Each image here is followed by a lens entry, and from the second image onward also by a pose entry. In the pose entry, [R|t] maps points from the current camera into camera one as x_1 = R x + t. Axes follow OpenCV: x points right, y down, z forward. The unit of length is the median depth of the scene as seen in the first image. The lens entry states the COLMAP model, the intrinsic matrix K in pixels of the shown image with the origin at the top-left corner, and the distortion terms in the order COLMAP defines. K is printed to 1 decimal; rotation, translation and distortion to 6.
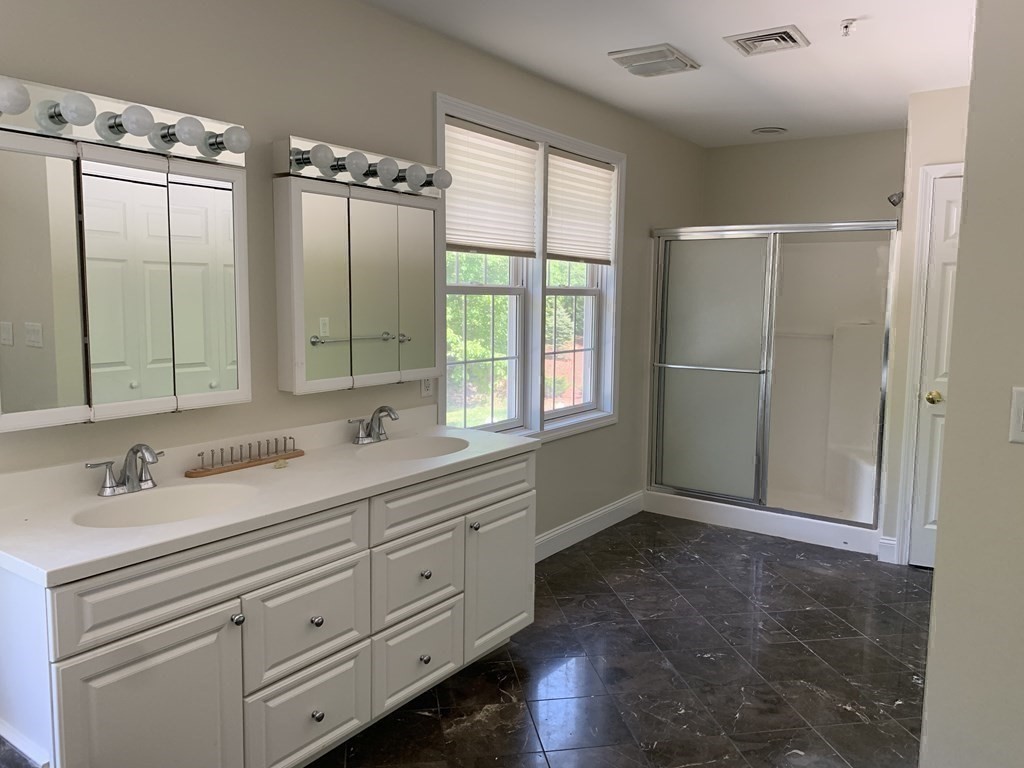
lens RADIAL K [[782.3, 0, 510.8], [0, 782.3, 390.1], [0, 0, 1]] dist [0.027021, -0.028321]
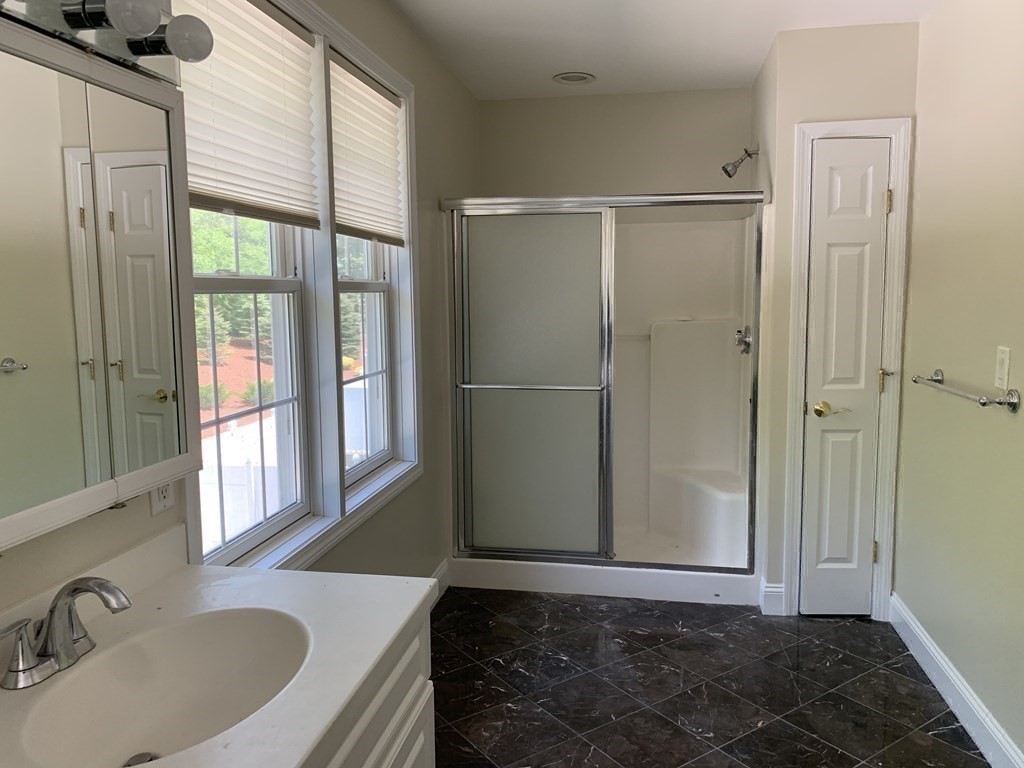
lens RADIAL K [[782.3, 0, 516.9], [0, 782.3, 373.7], [0, 0, 1]] dist [0.027021, -0.028321]
pose [[0.899911, -0.064112, 0.431335, -0.091870], [0.070172, 0.997533, 0.001867, -0.048377], [-0.430391, 0.028587, 0.902190, 0.382108]]
